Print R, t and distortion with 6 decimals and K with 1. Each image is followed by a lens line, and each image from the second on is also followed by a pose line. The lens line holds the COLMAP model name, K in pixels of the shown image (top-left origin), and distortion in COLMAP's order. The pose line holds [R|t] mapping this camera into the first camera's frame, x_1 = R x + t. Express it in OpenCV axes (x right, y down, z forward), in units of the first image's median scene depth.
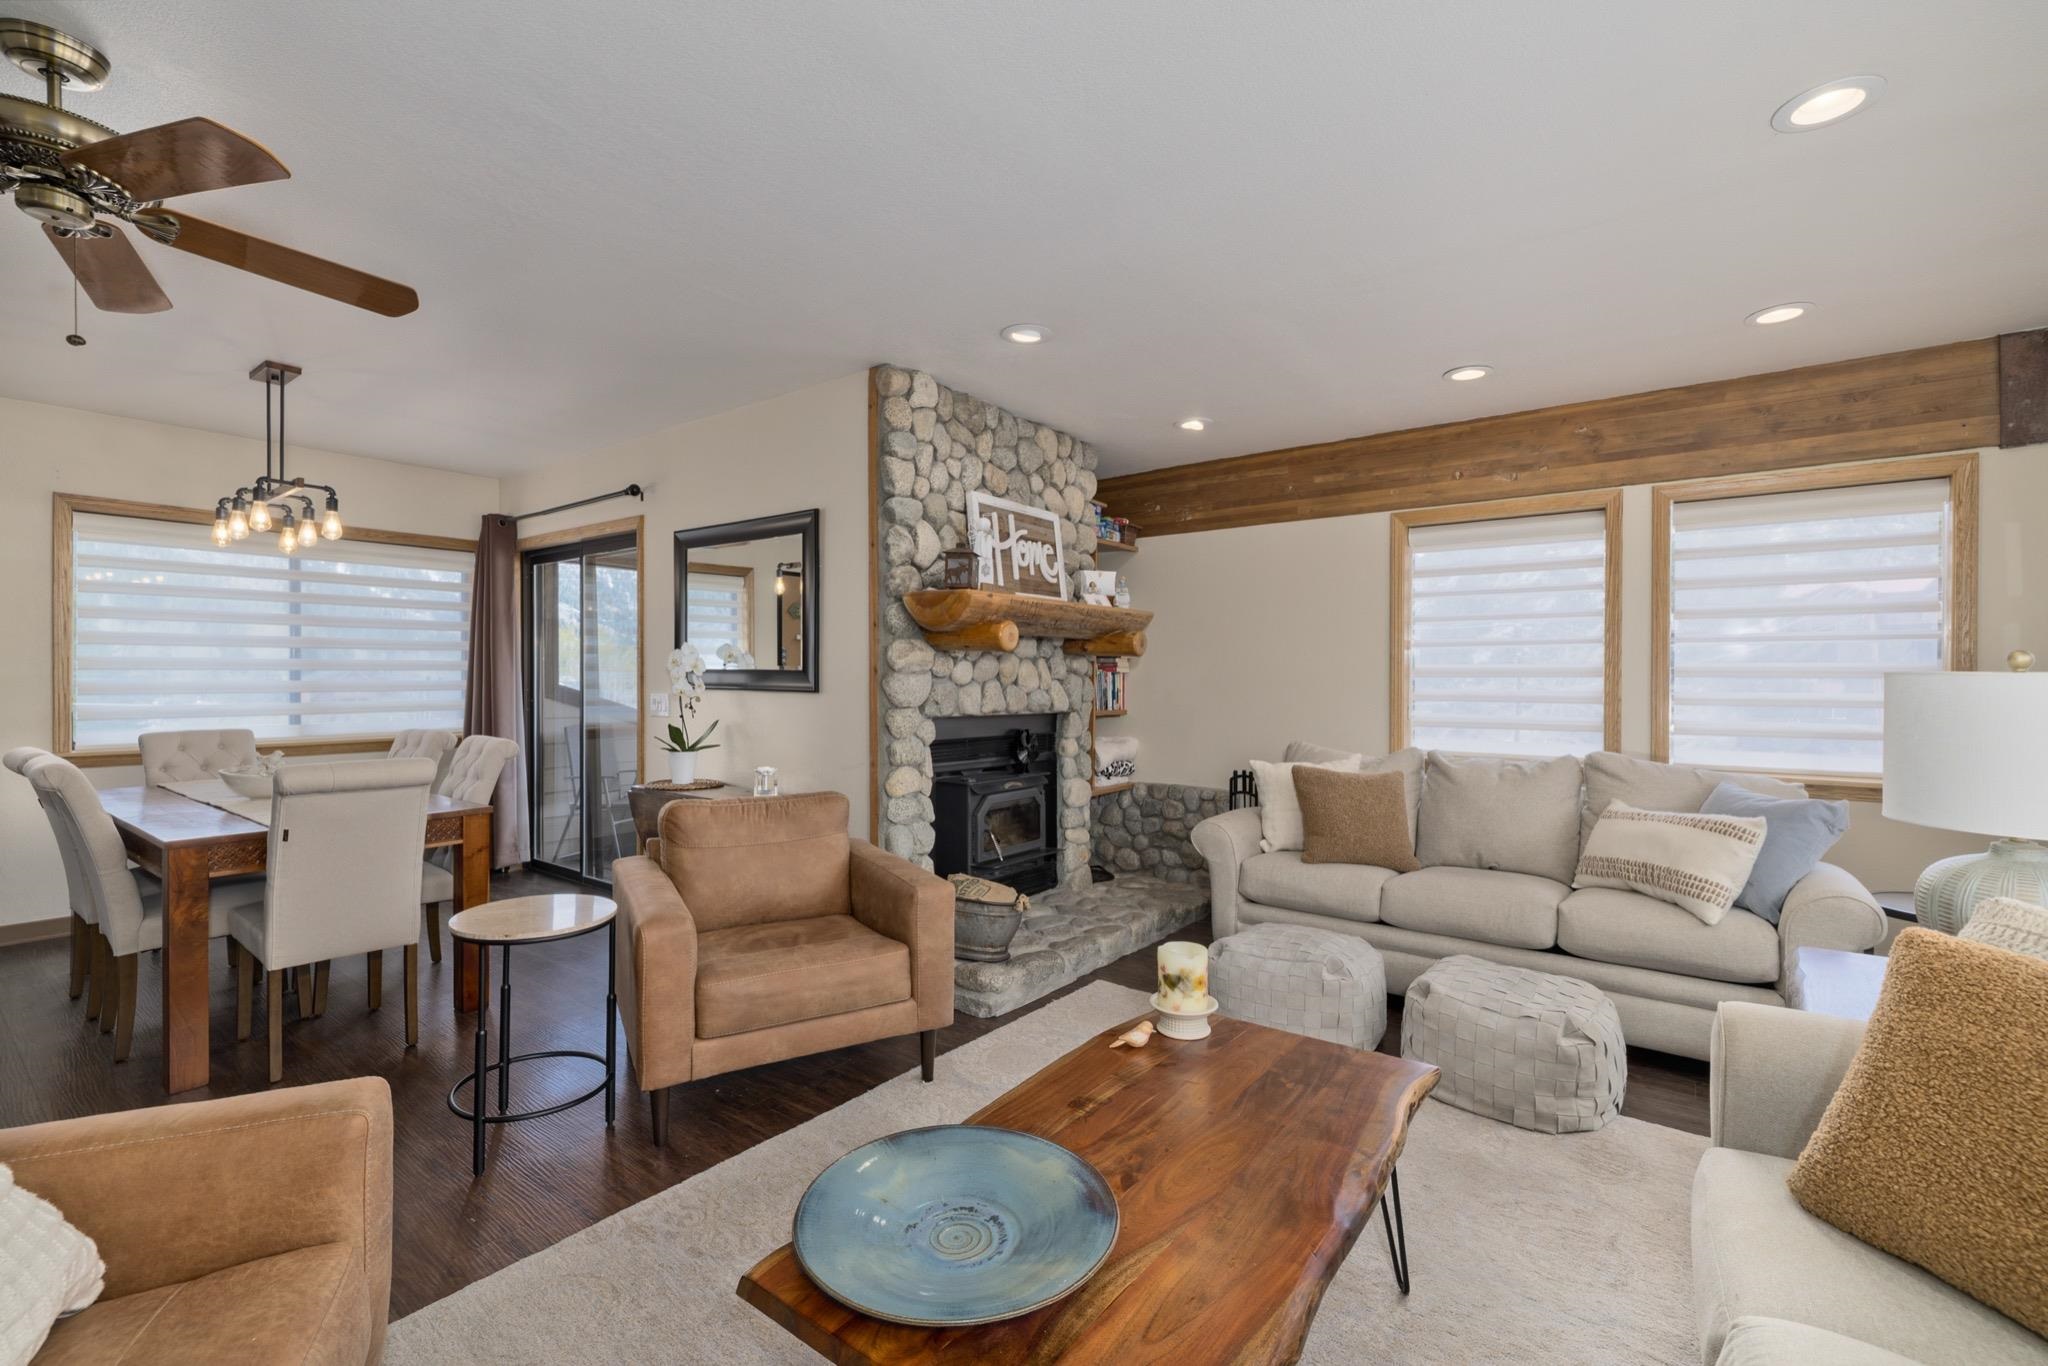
lens RADIAL K [[884.5, 0, 1010.1], [0, 884.5, 678.7], [0, 0, 1]] dist [0.002065, 0.000103]
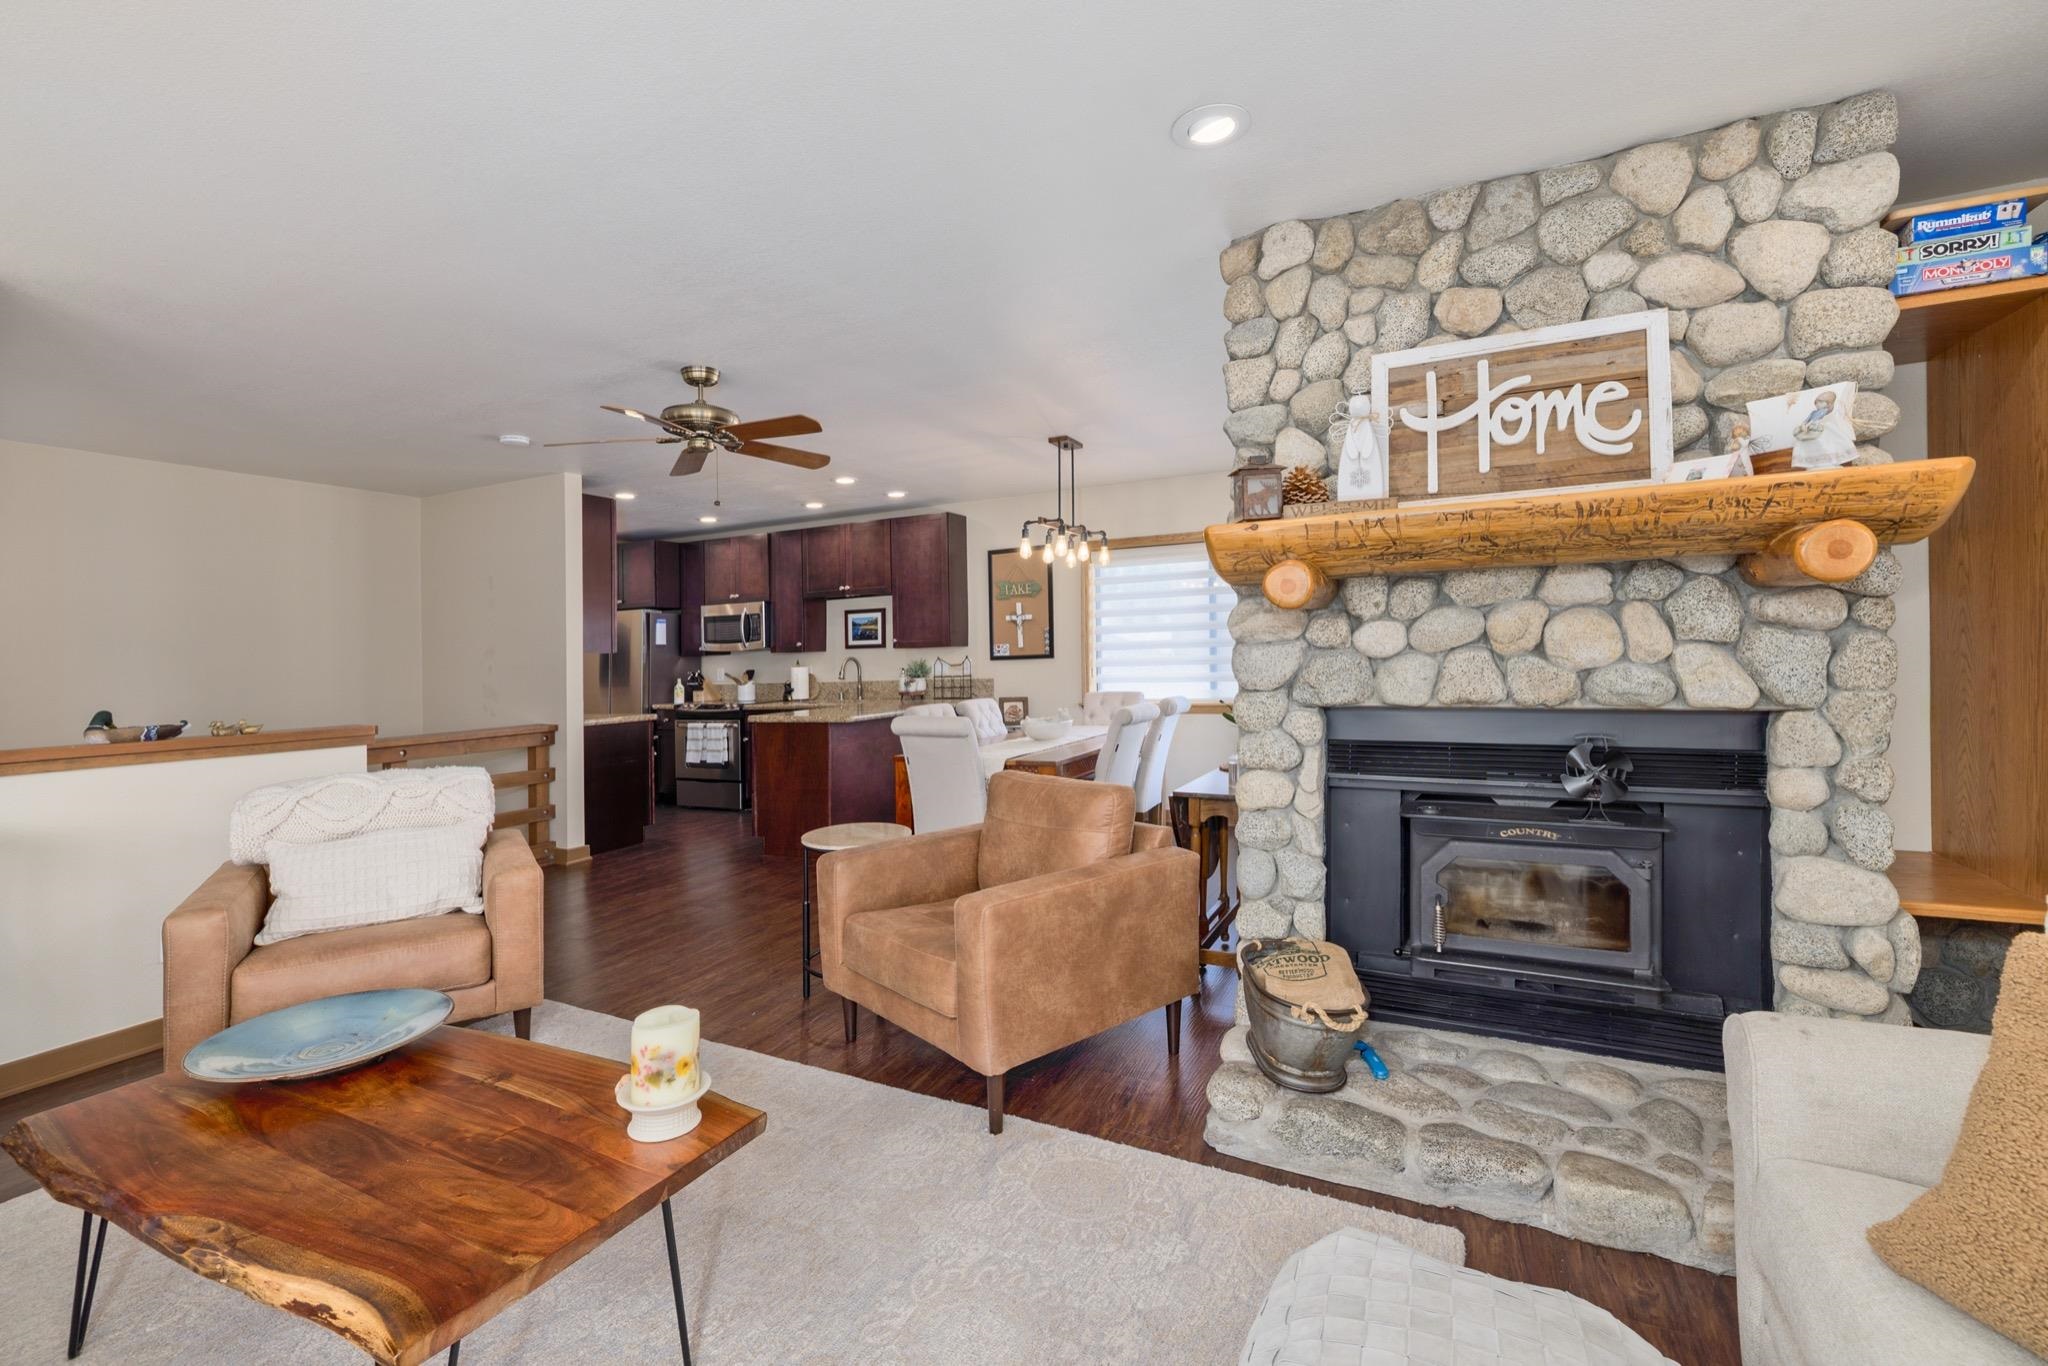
lens RADIAL K [[887.1, 0, 1019.3], [0, 887.1, 646.7], [0, 0, 1]] dist [0.019888, -0.000065]
pose [[0.200424, -0.018203, -0.979540, 0.537978], [0.023974, 0.999619, -0.013671, 0.001303], [0.979416, -0.020744, 0.200784, 0.617342]]
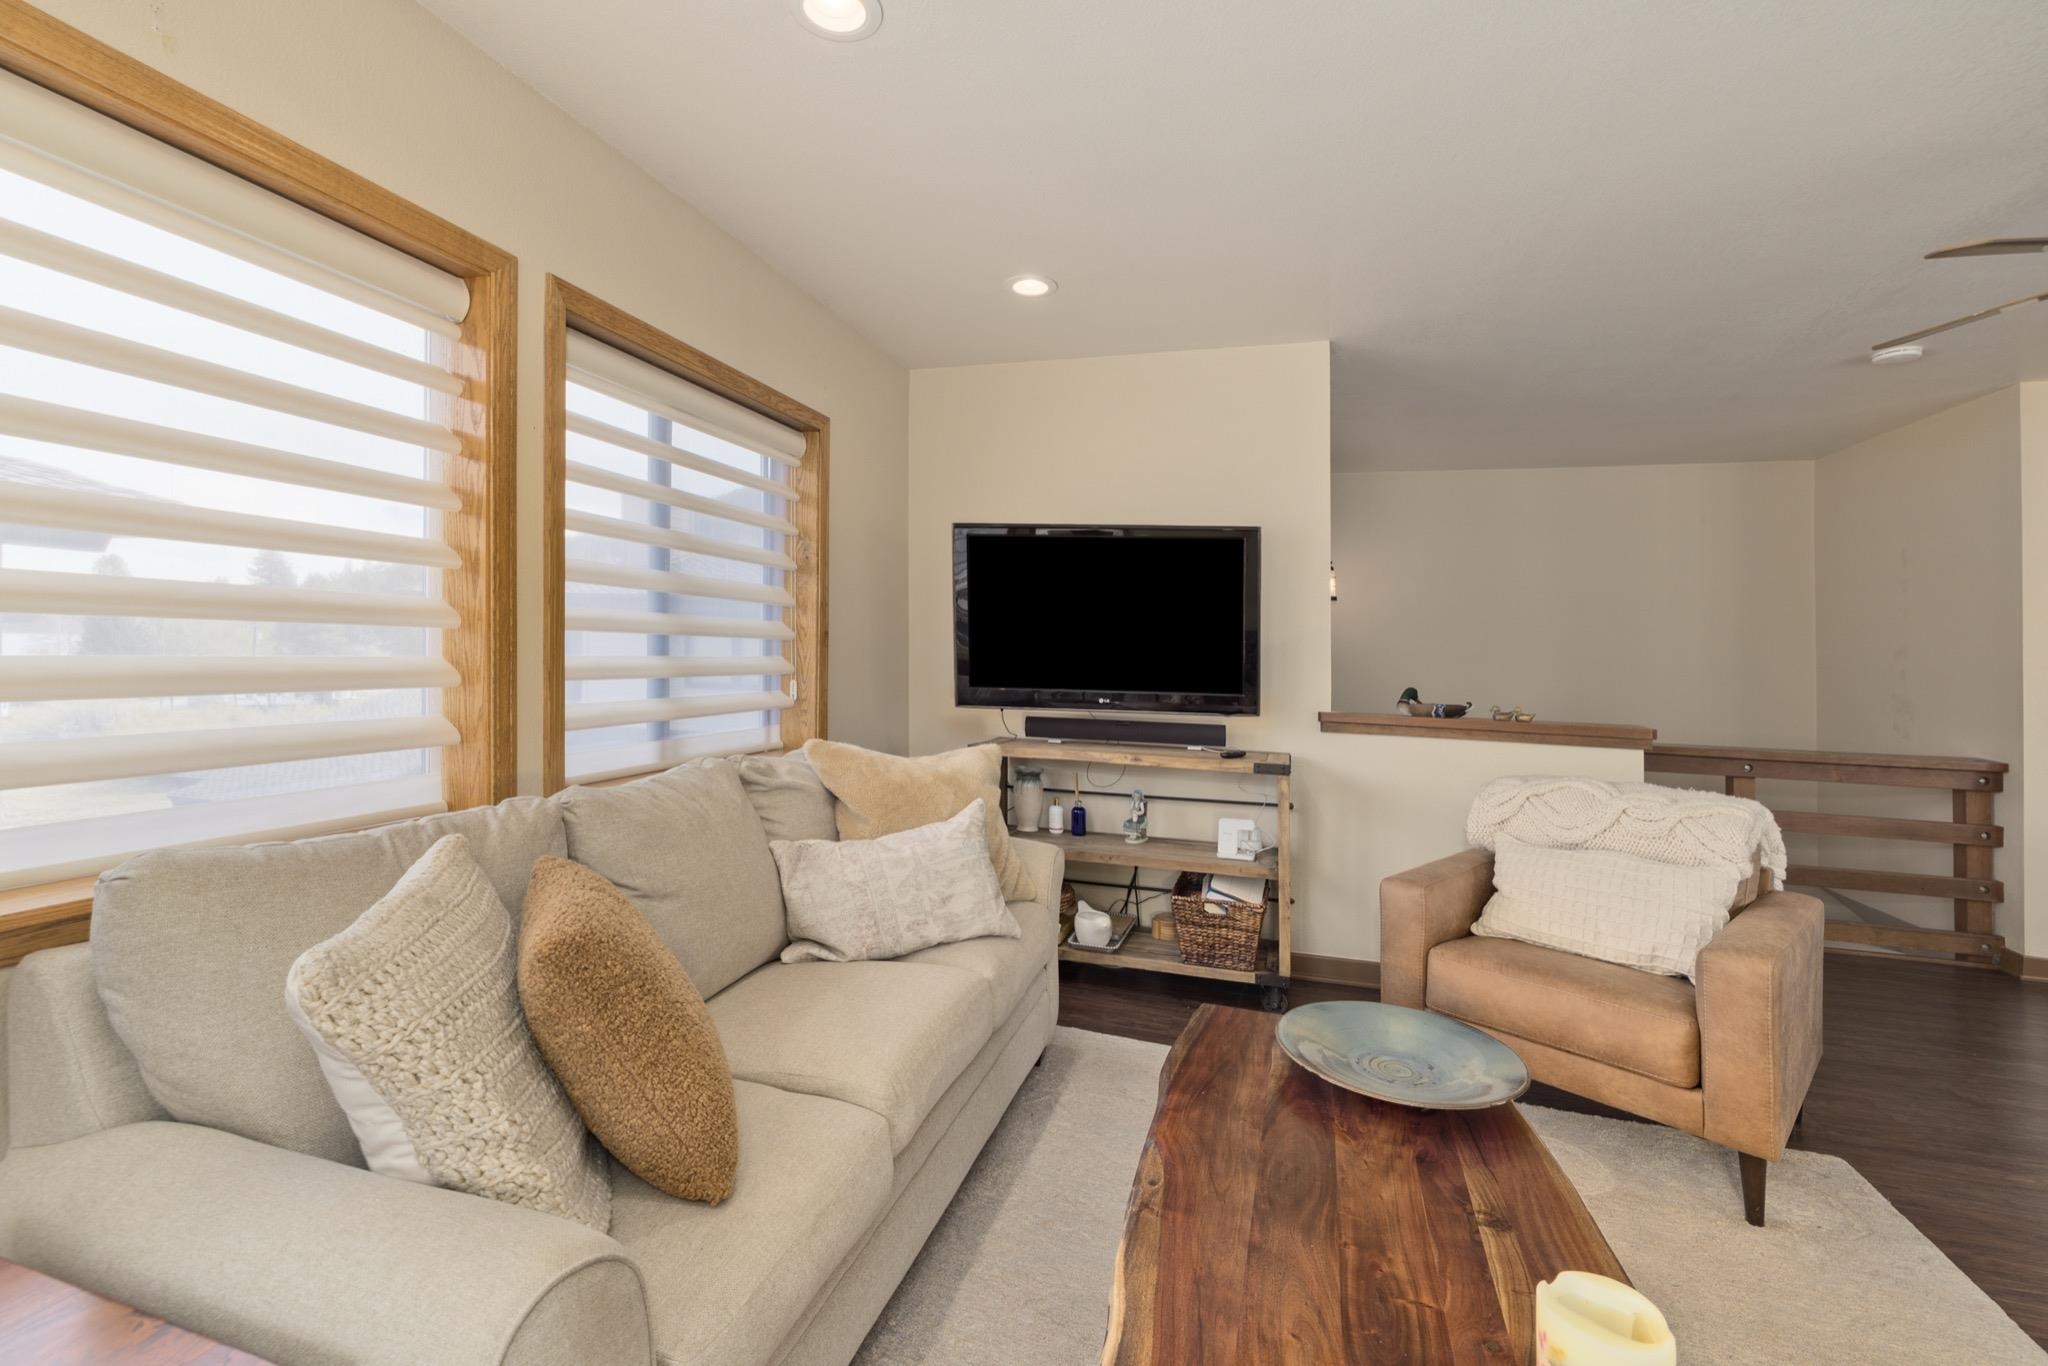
lens RADIAL K [[907.7, 0, 1030.5], [0, 907.7, 628.3], [0, 0, 1]] dist [0.001401, 0.000763]
pose [[-0.930326, -0.039182, -0.364635, 0.312723], [-0.034041, 0.999210, -0.020519, -0.000376], [0.365151, -0.006677, -0.930924, 0.704502]]
